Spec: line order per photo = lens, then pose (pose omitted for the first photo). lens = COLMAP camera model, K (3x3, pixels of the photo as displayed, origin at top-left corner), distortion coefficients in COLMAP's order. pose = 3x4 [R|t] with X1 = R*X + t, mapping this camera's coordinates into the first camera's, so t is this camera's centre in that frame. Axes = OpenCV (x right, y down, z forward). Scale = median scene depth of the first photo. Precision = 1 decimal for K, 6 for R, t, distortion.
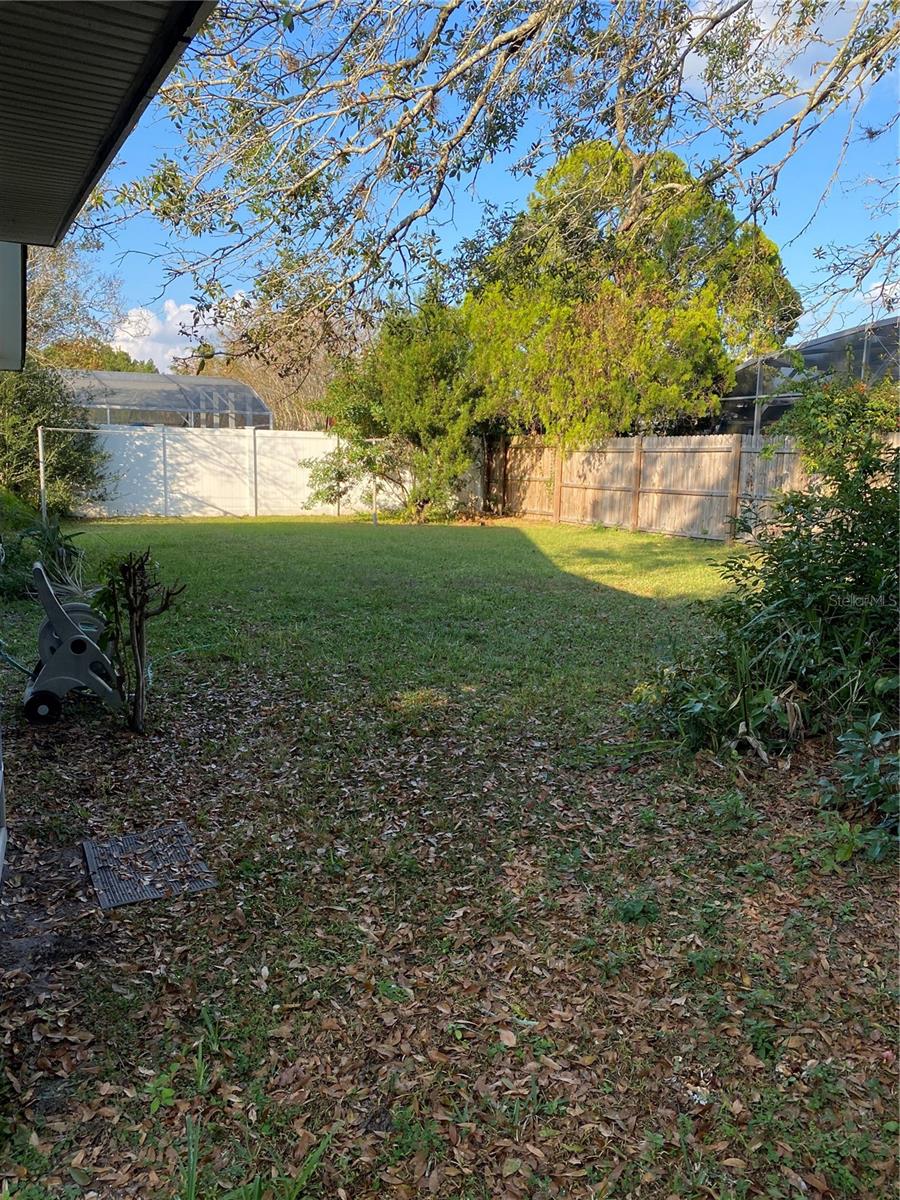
lens RADIAL K [[880.7, 0, 450.0], [0, 880.7, 600.0], [0, 0, 1]] dist [0.063774, -0.003256]
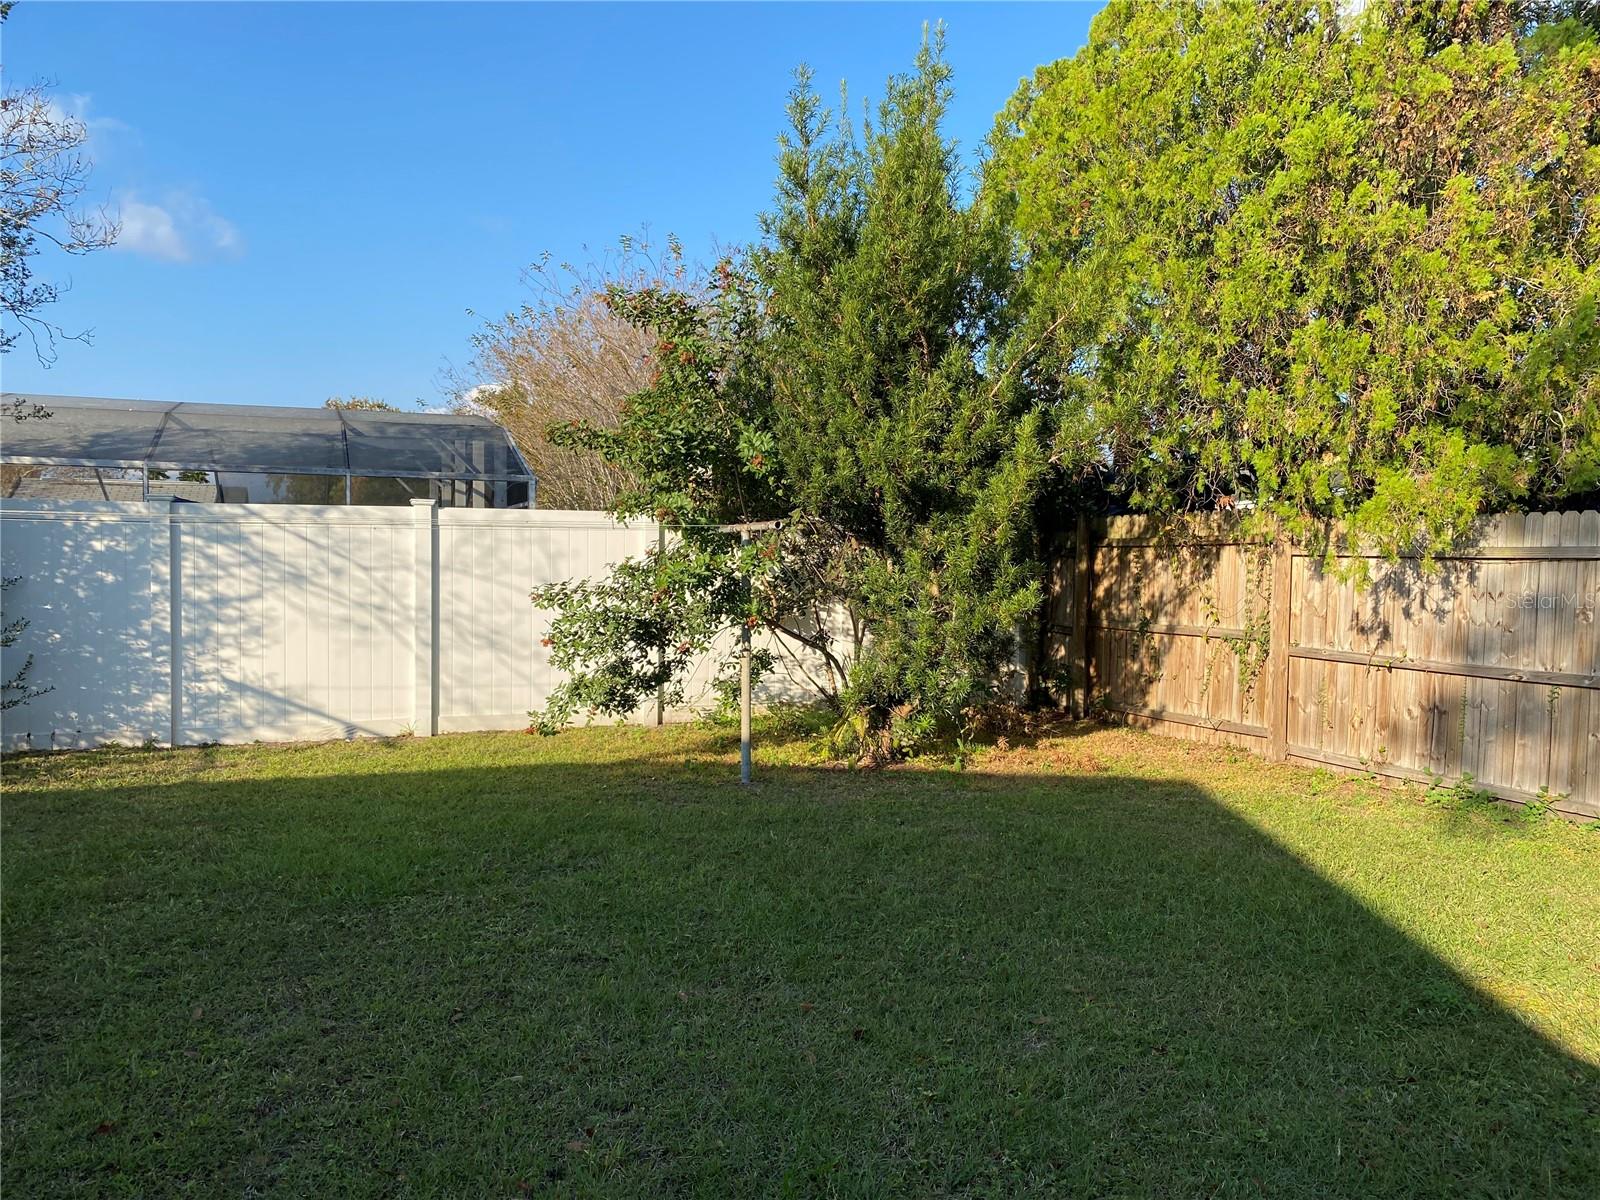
lens RADIAL K [[1181.9, 0, 790.9], [0, 1181.9, 597.6], [0, 0, 1]] dist [-0.007747, -0.000062]
pose [[0.997054, -0.006010, -0.076469, -0.034212], [-0.003565, 0.992218, -0.124464, -0.097819], [0.076622, 0.124370, 0.989273, 0.553864]]
